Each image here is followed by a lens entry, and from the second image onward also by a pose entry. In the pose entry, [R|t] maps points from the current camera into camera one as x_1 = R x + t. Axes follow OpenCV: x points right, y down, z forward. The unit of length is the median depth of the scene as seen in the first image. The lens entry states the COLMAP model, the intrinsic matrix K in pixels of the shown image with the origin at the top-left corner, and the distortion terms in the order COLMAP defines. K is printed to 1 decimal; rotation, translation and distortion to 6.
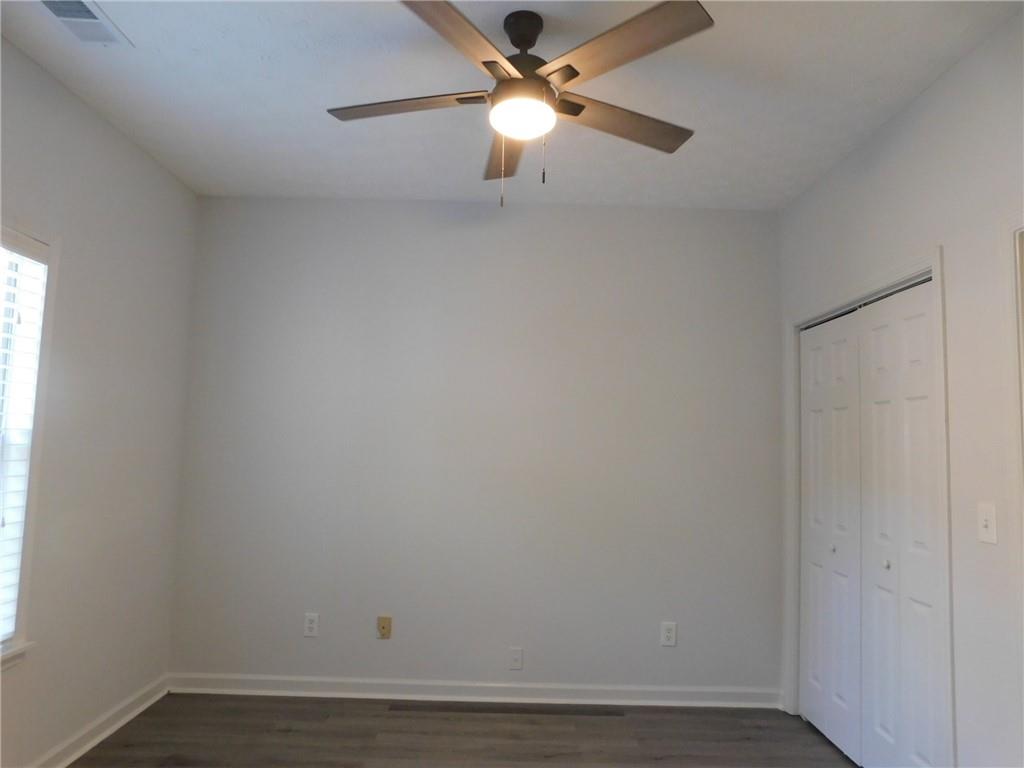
lens RADIAL K [[684.3, 0, 507.0], [0, 684.3, 381.0], [0, 0, 1]] dist [-0.048984, 0.029789]
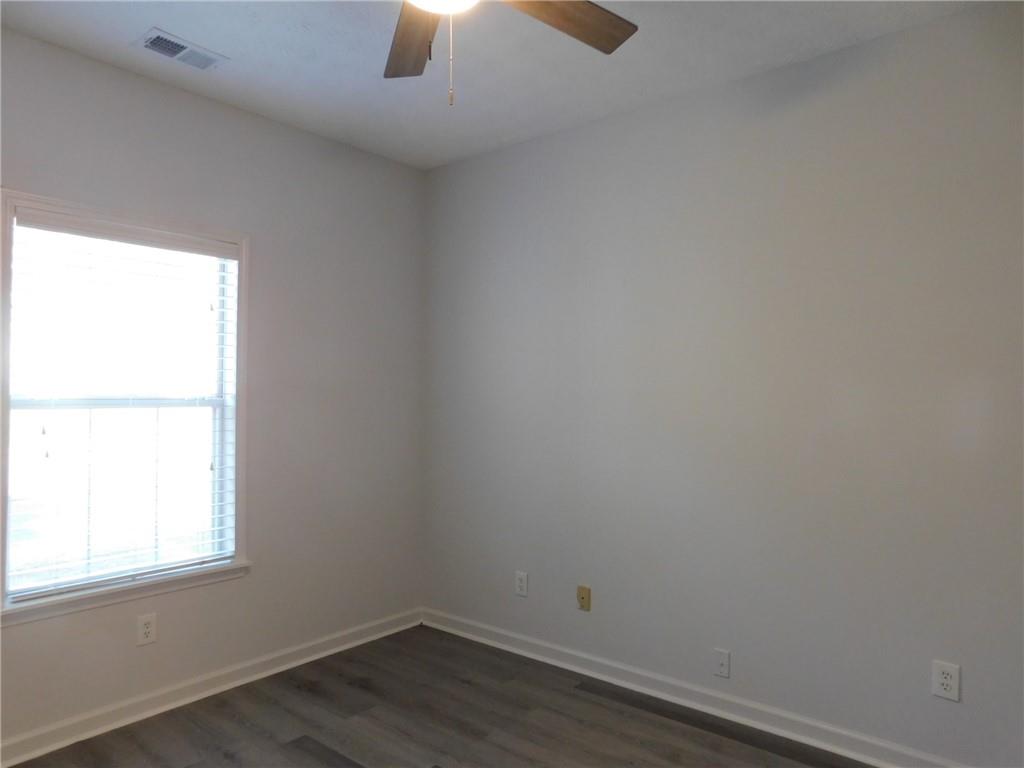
lens RADIAL K [[684.3, 0, 507.3], [0, 684.3, 381.9], [0, 0, 1]] dist [-0.048984, 0.029789]
pose [[0.758807, -0.035088, -0.650369, 0.373459], [0.075884, 0.996510, 0.034774, 0.032875], [0.646880, -0.075739, 0.758822, 0.273033]]
